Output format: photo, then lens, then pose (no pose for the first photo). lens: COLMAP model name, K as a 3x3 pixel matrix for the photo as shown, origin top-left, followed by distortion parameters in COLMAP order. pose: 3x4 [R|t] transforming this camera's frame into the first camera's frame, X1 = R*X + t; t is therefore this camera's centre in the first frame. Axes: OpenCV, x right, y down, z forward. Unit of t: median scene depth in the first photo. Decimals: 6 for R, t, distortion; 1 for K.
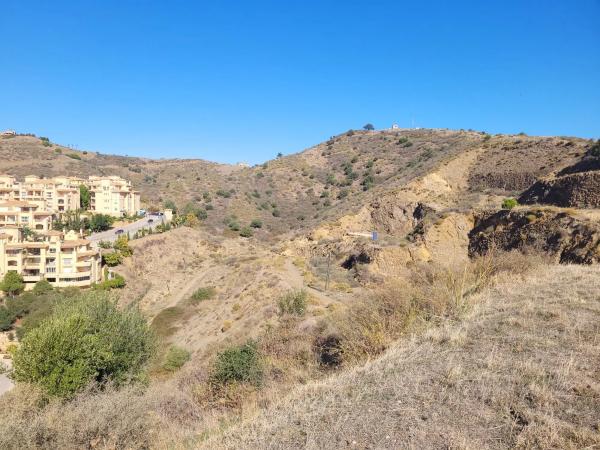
lens RADIAL K [[453.7, 0, 280.4], [0, 453.7, 224.6], [0, 0, 1]] dist [0.048221, -0.001430]
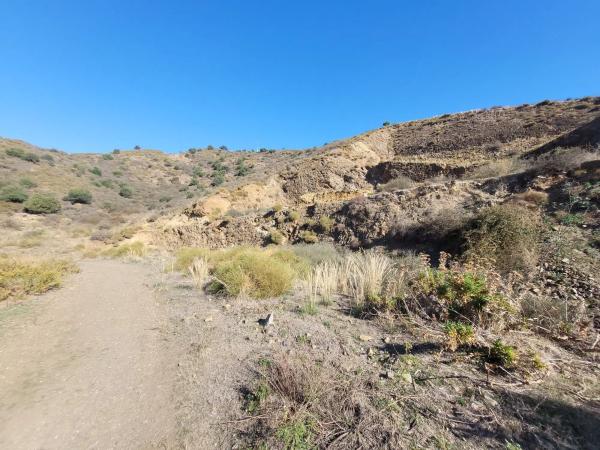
lens RADIAL K [[232.9, 0, 298.0], [0, 232.9, 225.4], [0, 0, 1]] dist [-0.000972, -0.000164]
pose [[0.828736, 0.027110, 0.558982, 0.014566], [-0.005390, 0.999166, -0.040469, 0.046825], [-0.559614, 0.030525, 0.828191, 0.627526]]
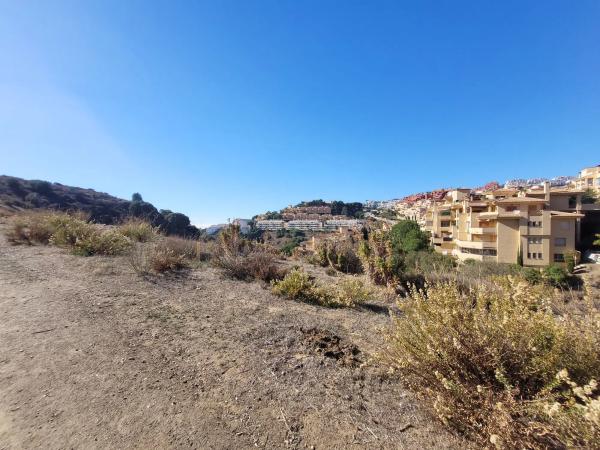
lens RADIAL K [[236.0, 0, 296.5], [0, 236.0, 224.4], [0, 0, 1]] dist [0.001716, -0.000521]
pose [[-0.583968, -0.005245, -0.811760, 0.011315], [-0.048576, 0.998413, 0.028495, 0.046218], [0.810322, 0.056072, -0.583296, 0.575326]]
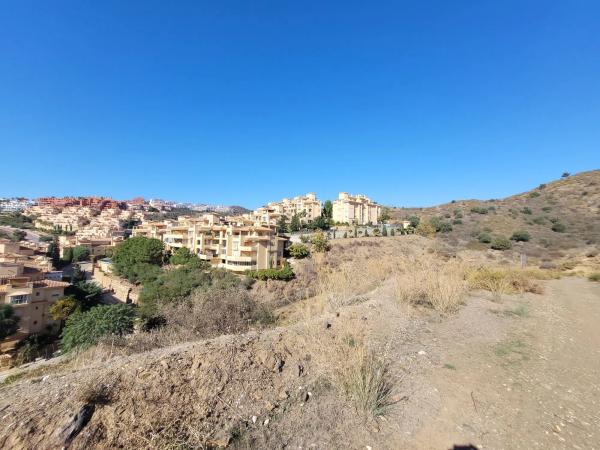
lens RADIAL K [[236.0, 0, 296.5], [0, 236.0, 224.4], [0, 0, 1]] dist [0.001716, -0.000521]
pose [[0.644822, -0.039102, -0.763332, 0.013048], [-0.060843, 0.992895, -0.102259, 0.046374], [0.761907, 0.112382, 0.637862, 0.440850]]
